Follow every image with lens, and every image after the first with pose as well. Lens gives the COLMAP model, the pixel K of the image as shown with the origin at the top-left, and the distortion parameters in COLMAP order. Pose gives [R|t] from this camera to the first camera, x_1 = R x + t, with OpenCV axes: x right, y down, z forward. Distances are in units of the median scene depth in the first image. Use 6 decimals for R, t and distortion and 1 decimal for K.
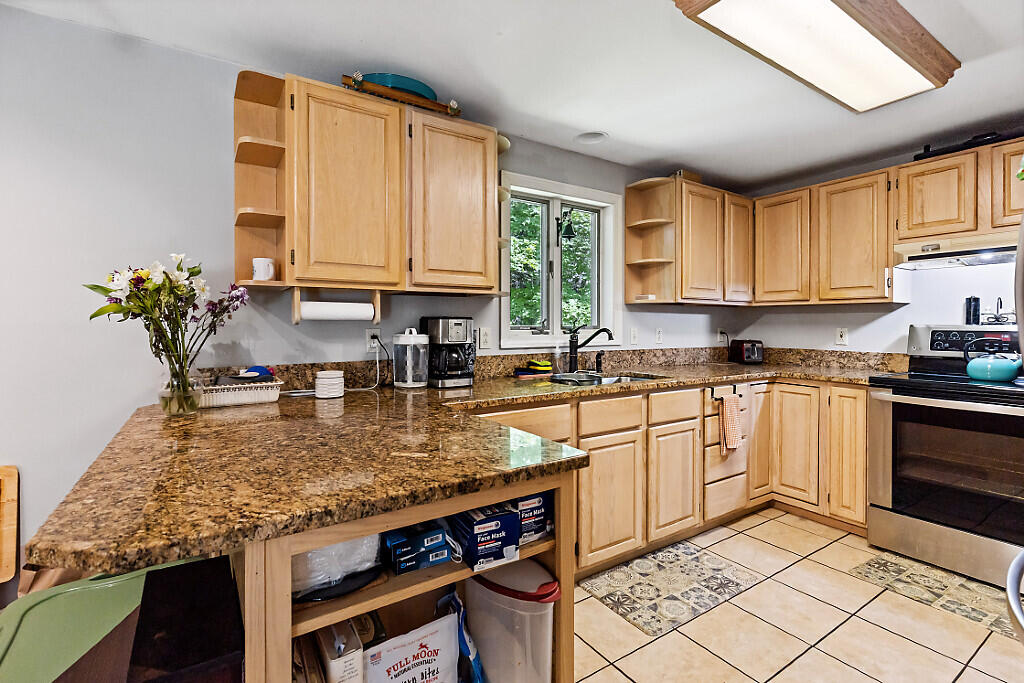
lens RADIAL K [[469.6, 0, 502.8], [0, 469.6, 324.2], [0, 0, 1]] dist [0.008255, -0.001920]
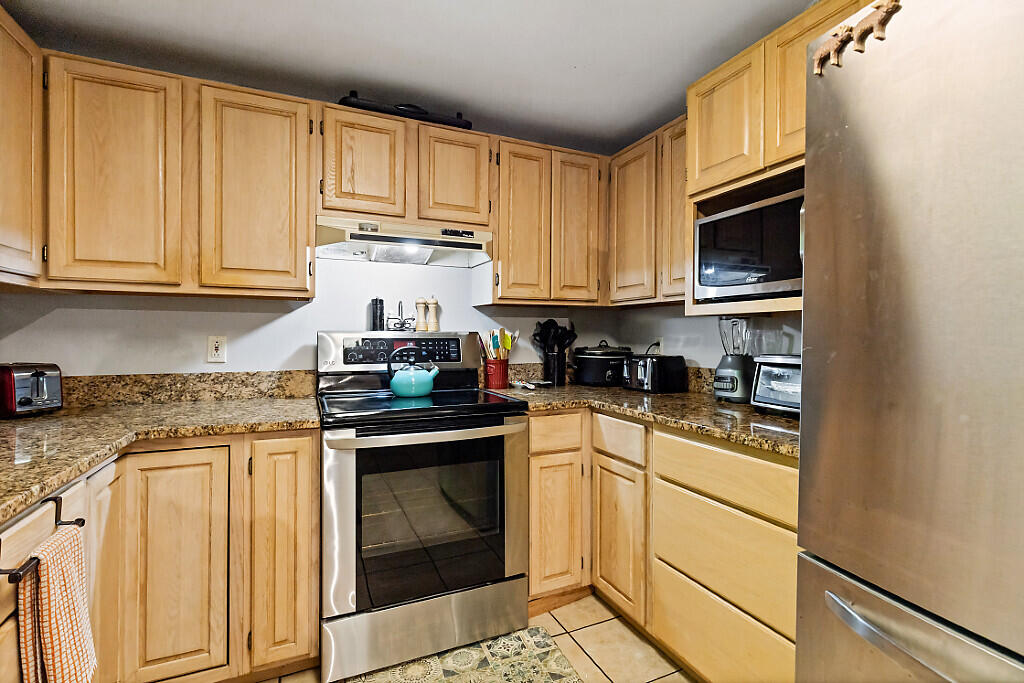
lens RADIAL K [[469.6, 0, 520.7], [0, 469.6, 336.1], [0, 0, 1]] dist [0.008255, -0.001920]
pose [[0.149327, -0.004109, 0.988779, 0.188197], [-0.003410, 0.999983, 0.004670, 0.005045], [-0.988782, -0.004069, 0.149310, 0.592047]]
